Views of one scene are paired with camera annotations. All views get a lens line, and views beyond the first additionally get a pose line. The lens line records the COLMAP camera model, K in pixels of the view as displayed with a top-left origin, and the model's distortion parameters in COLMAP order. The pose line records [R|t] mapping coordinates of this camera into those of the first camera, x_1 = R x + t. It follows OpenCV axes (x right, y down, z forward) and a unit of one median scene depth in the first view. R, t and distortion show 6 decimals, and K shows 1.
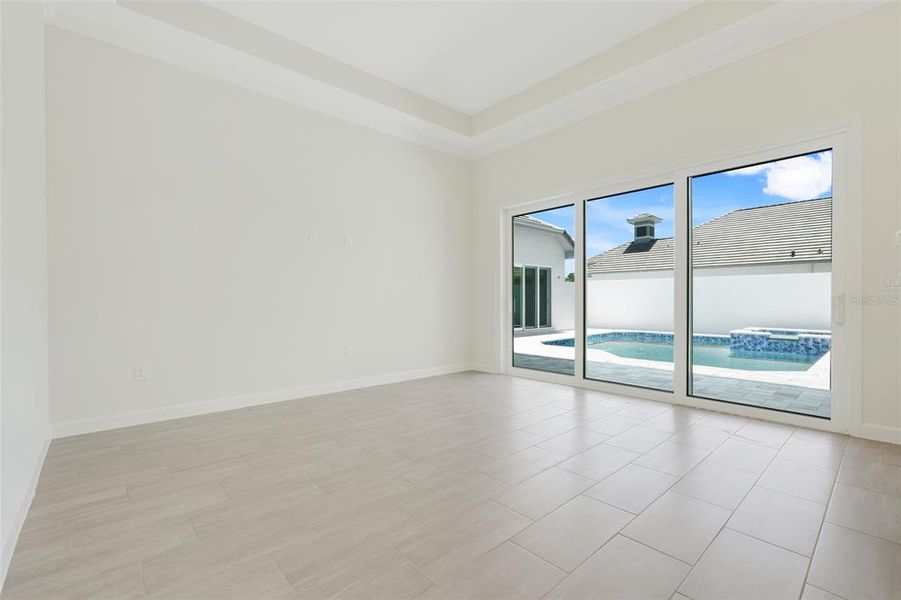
lens RADIAL K [[387.5, 0, 448.4], [0, 387.5, 310.0], [0, 0, 1]] dist [0.000881, 0.000133]
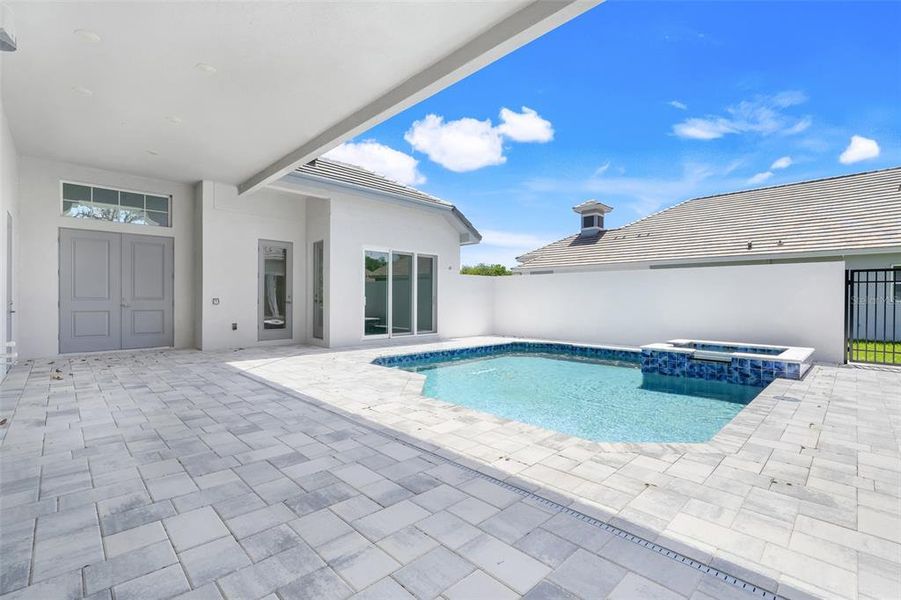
lens RADIAL K [[400.2, 0, 450.5], [0, 400.2, 300.0], [0, 0, 1]] dist [-0.001088, 0.000362]
pose [[0.998813, 0.016750, 0.045741, 0.272668], [-0.015554, 0.999531, -0.026366, -0.001742], [-0.046161, 0.025623, 0.998605, 0.235729]]
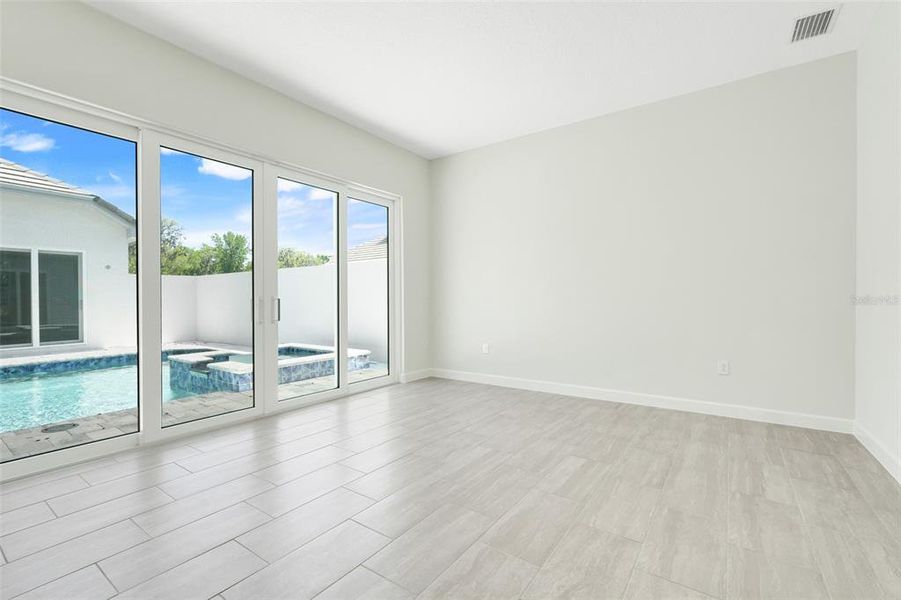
lens RADIAL K [[400.2, 0, 450.5], [0, 400.2, 300.0], [0, 0, 1]] dist [-0.001088, 0.000362]
pose [[0.975736, 0.001205, 0.218945, 0.769819], [0.003426, 0.999778, -0.020773, -0.013466], [-0.218922, 0.021019, 0.975516, 0.222202]]
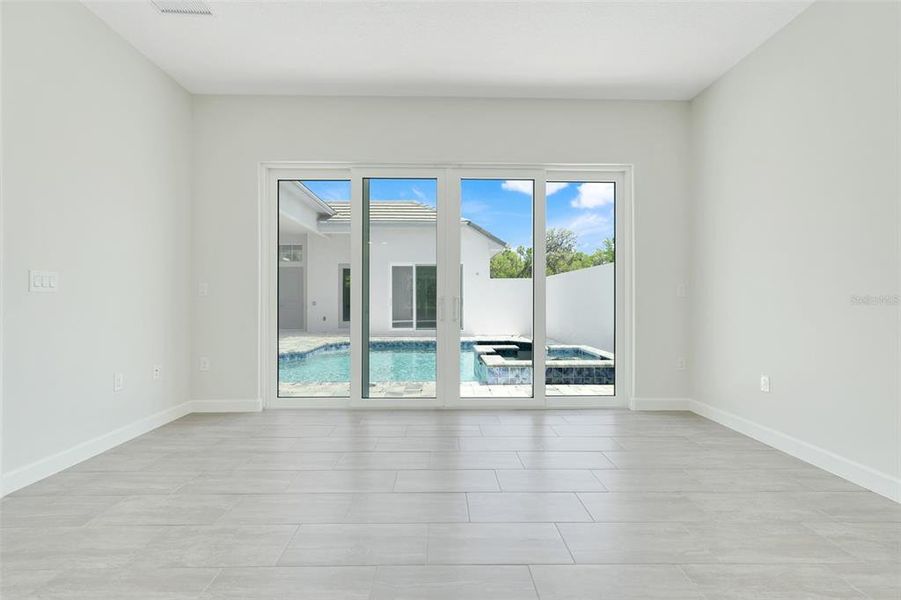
lens RADIAL K [[400.2, 0, 450.5], [0, 400.2, 300.0], [0, 0, 1]] dist [-0.001088, 0.000362]
pose [[0.761103, 0.010074, -0.648553, 0.896912], [-0.022640, 0.999683, -0.011042, -0.015864], [0.648236, 0.023087, 0.761089, 0.299832]]
